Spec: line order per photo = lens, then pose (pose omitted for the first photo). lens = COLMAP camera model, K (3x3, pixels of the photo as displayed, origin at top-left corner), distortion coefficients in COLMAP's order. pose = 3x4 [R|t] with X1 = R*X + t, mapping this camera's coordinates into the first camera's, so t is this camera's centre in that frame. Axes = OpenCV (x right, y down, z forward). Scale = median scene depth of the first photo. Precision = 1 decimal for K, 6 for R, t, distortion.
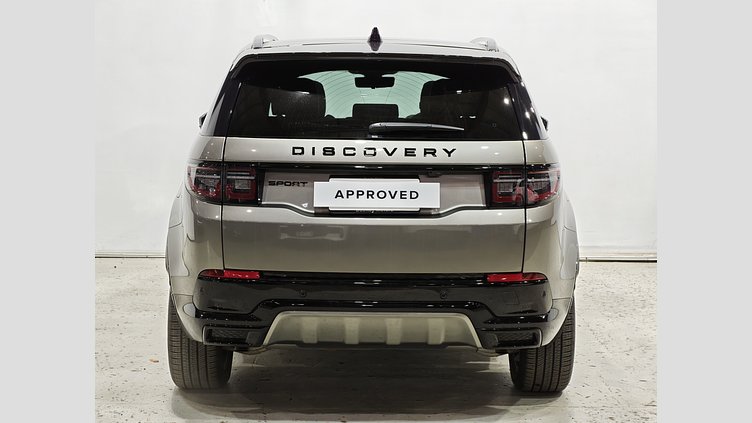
lens RADIAL K [[1670.5, 0, 377.1], [0, 1670.5, 212.9], [0, 0, 1]] dist [0.016281, 0.000000]
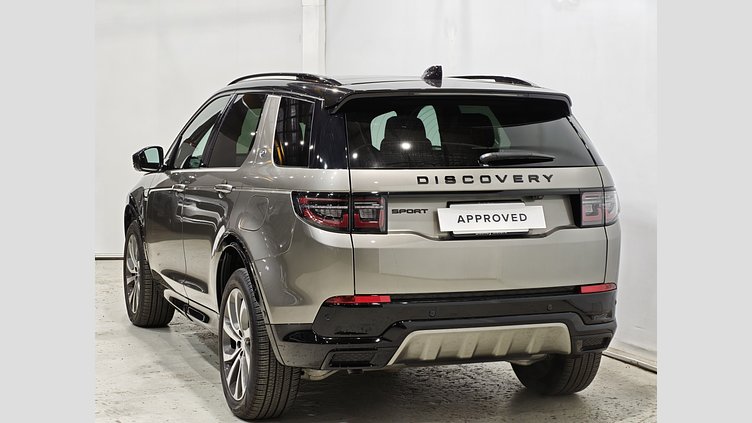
lens RADIAL K [[1670.5, 0, 375.6], [0, 1670.5, 209.1], [0, 0, 1]] dist [0.016281, 0.000000]
pose [[0.891386, -0.033571, 0.452000, -0.560198], [0.043485, 0.998987, -0.011561, -0.007575], [-0.451154, 0.029960, 0.891943, 0.059396]]
